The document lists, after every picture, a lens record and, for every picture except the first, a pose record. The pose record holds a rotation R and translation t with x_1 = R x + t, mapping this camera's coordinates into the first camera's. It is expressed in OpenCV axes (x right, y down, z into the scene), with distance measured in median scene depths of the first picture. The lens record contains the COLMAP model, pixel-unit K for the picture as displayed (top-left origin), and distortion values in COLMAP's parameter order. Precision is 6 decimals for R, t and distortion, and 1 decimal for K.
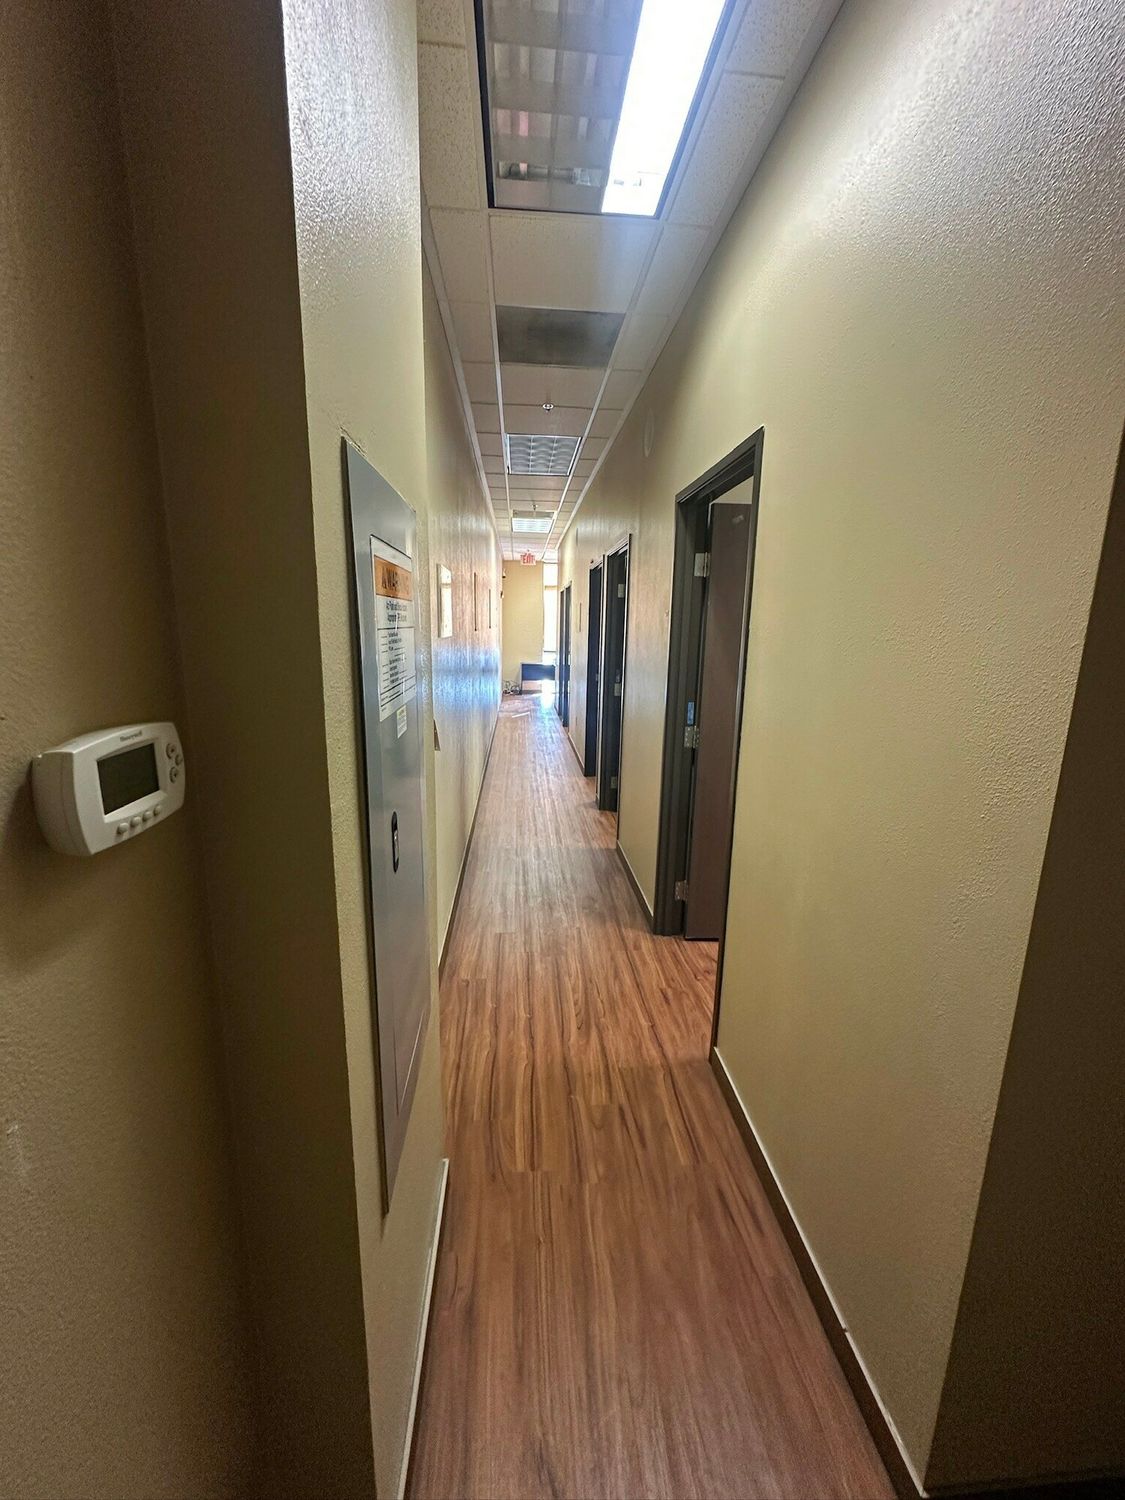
lens RADIAL K [[602.0, 0, 558.4], [0, 602.0, 755.0], [0, 0, 1]] dist [-0.007241, 0.000205]
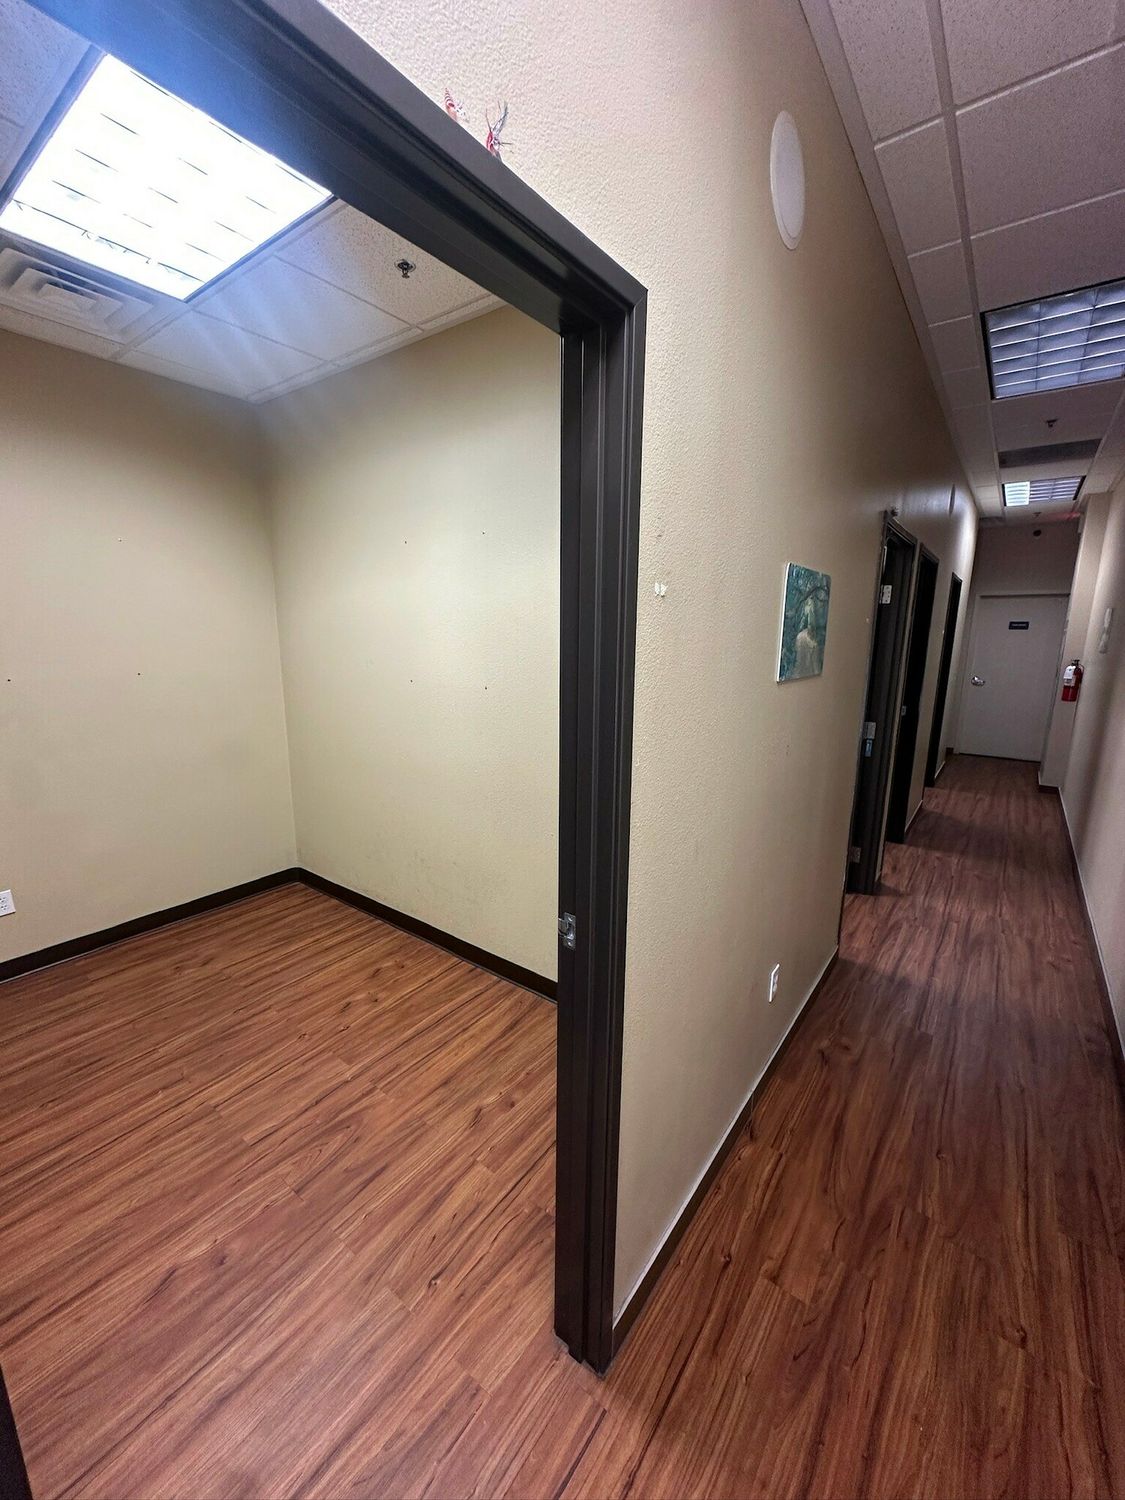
lens RADIAL K [[602.0, 0, 552.5], [0, 602.0, 750.8], [0, 0, 1]] dist [-0.007241, 0.000205]
pose [[-0.754035, -0.154390, 0.638431, -0.050036], [0.117683, 0.924500, 0.362562, -0.244020], [-0.646205, 0.348517, -0.678936, 1.078656]]
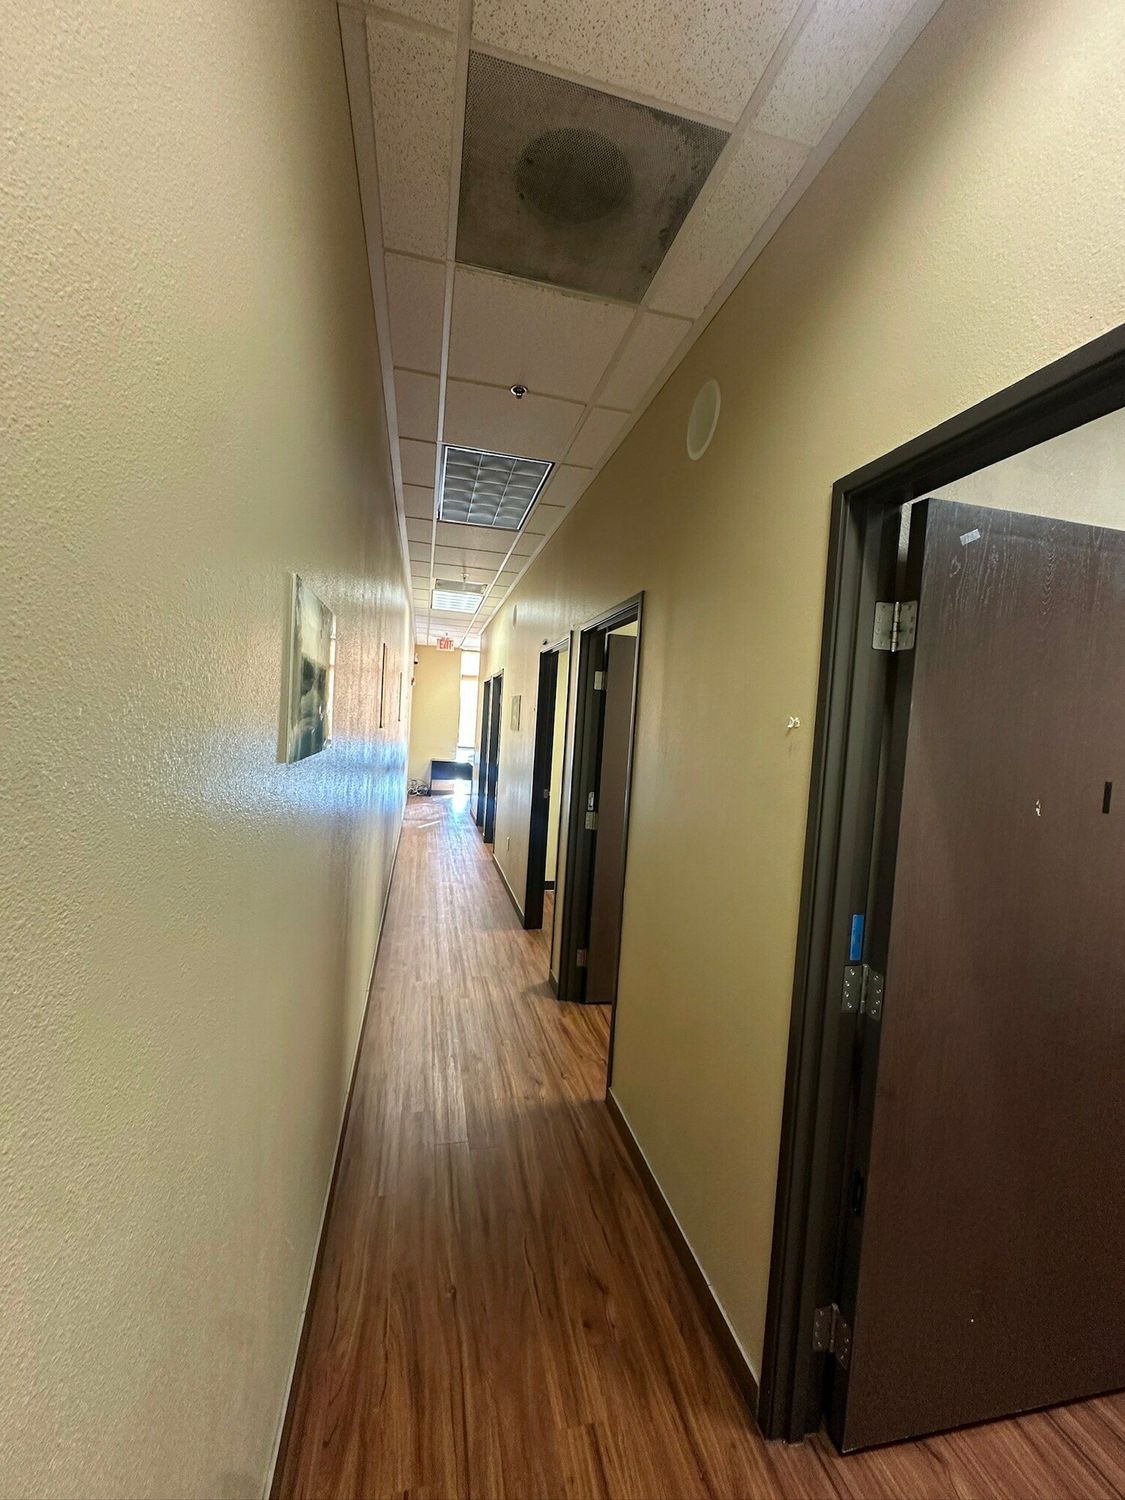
lens RADIAL K [[602.0, 0, 560.3], [0, 602.0, 751.5], [0, 0, 1]] dist [-0.007241, 0.000205]
pose [[0.986547, 0.034821, 0.159727, -0.028032], [-0.009294, 0.987418, -0.157857, -0.046458], [-0.163214, 0.154249, 0.974458, 0.193940]]
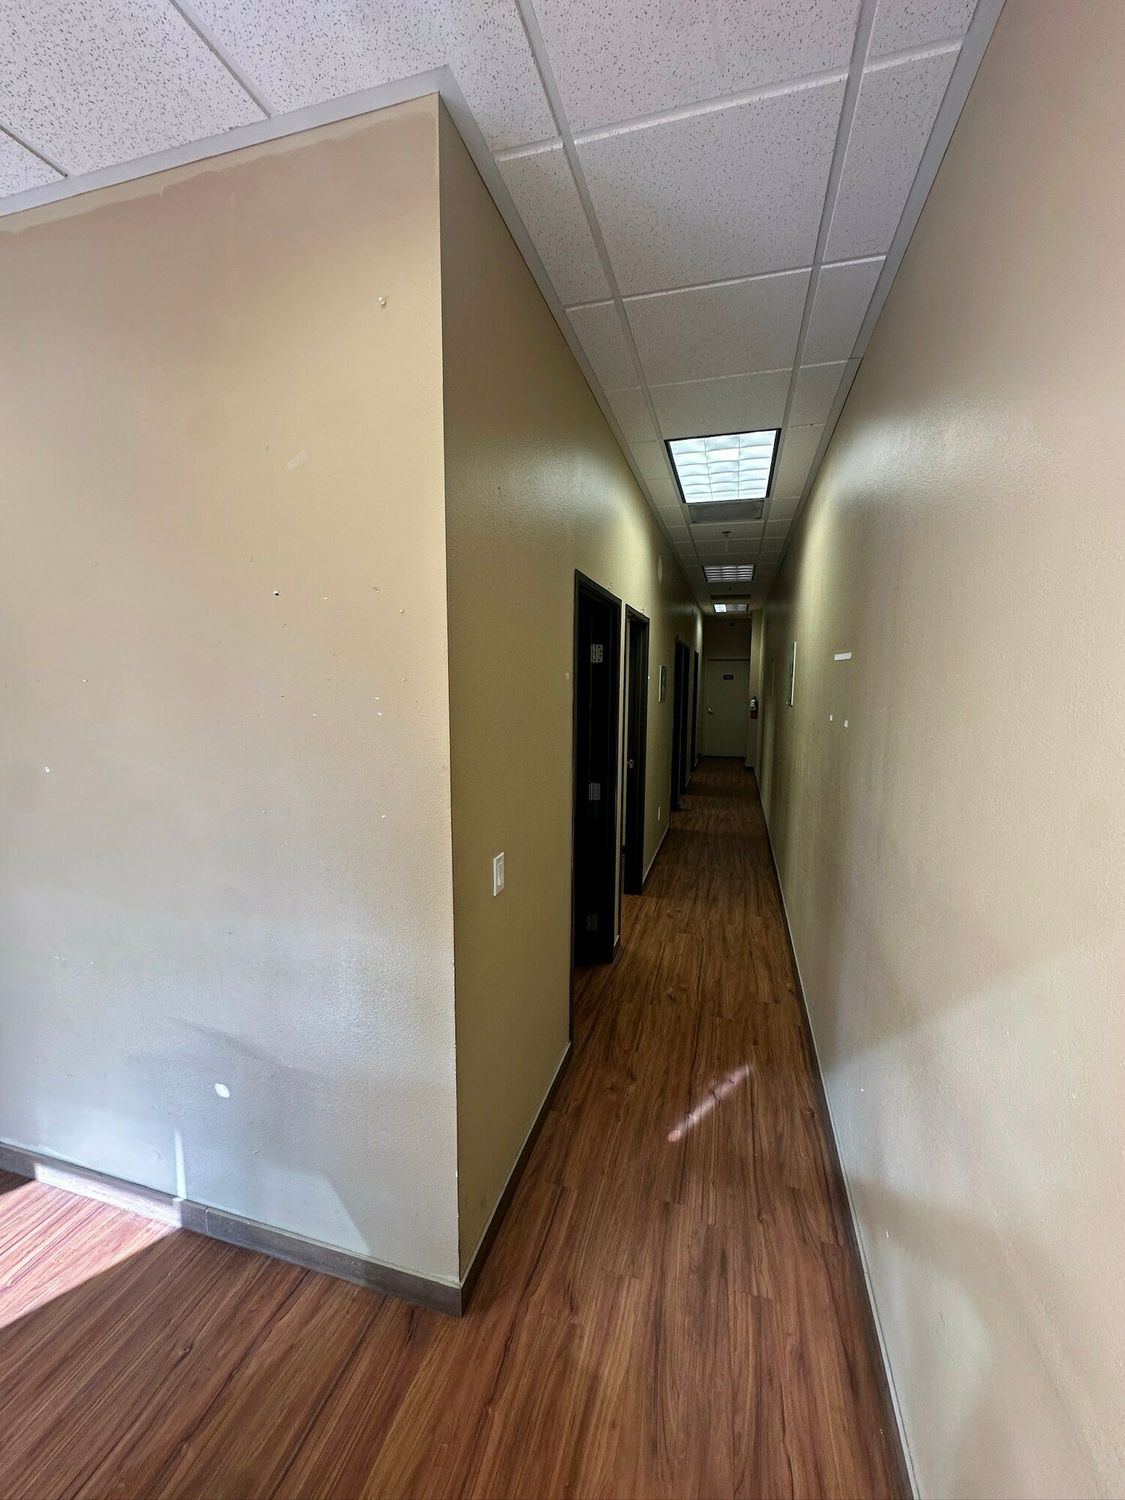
lens RADIAL K [[602.0, 0, 562.1], [0, 602.0, 750.3], [0, 0, 1]] dist [-0.007241, 0.000205]
pose [[-0.942331, -0.064317, 0.328444, -0.090665], [0.047583, 0.945646, 0.321698, -0.345648], [-0.331282, 0.318774, -0.888051, 1.507188]]
